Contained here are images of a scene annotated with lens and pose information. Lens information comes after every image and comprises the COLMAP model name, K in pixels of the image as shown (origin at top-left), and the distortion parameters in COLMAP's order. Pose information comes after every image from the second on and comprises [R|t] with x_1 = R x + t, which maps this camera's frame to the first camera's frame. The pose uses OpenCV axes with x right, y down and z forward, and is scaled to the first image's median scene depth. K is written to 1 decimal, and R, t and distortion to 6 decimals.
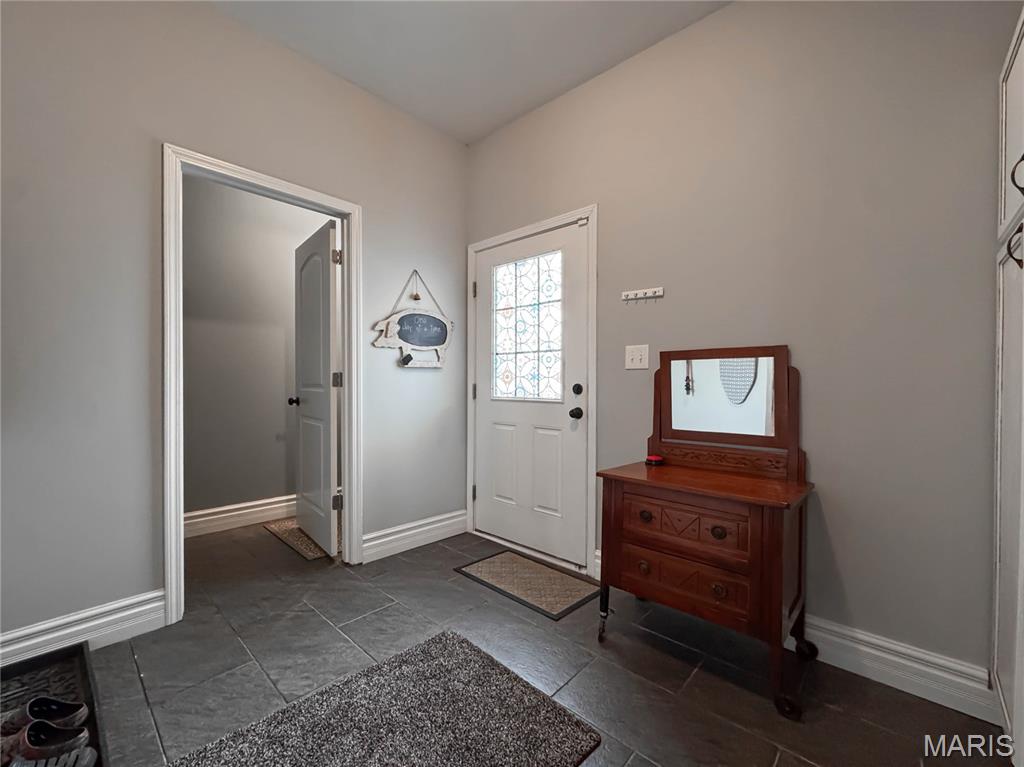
lens RADIAL K [[409.2, 0, 516.5], [0, 409.2, 383.3], [0, 0, 1]] dist [-0.000509, 0.000441]
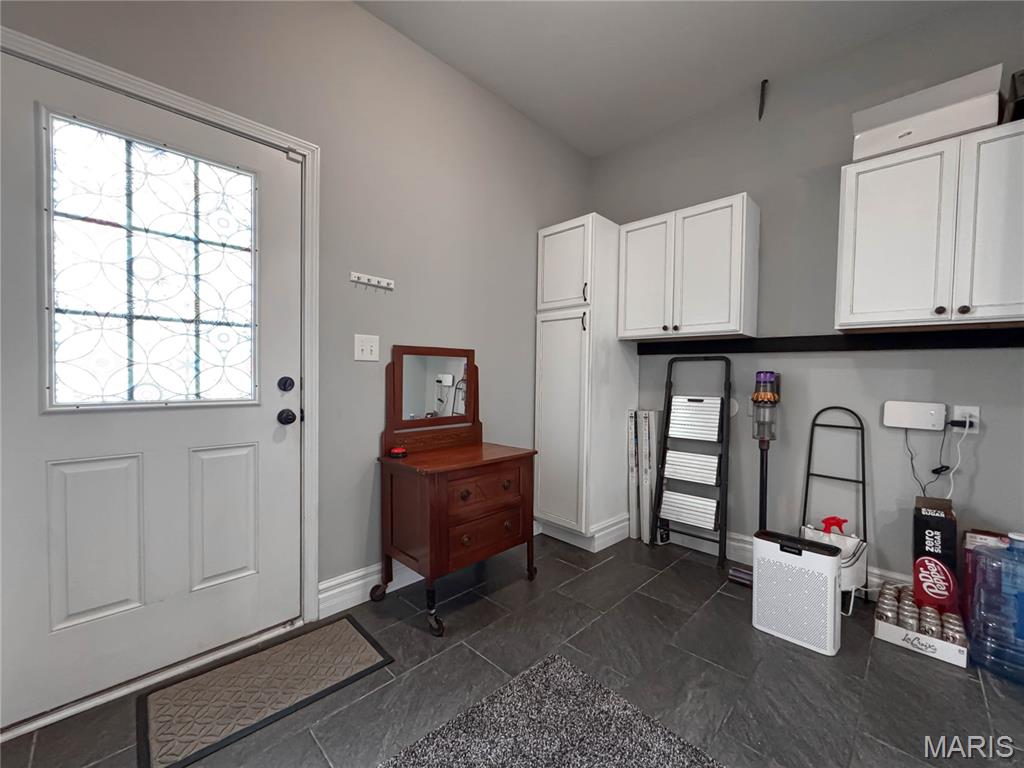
lens RADIAL K [[409.2, 0, 515.1], [0, 409.2, 386.0], [0, 0, 1]] dist [-0.000509, 0.000441]
pose [[0.078796, -0.024759, 0.996583, -0.520419], [-0.007892, 0.999645, 0.025460, -0.003804], [-0.996859, -0.009872, 0.078573, 0.513587]]
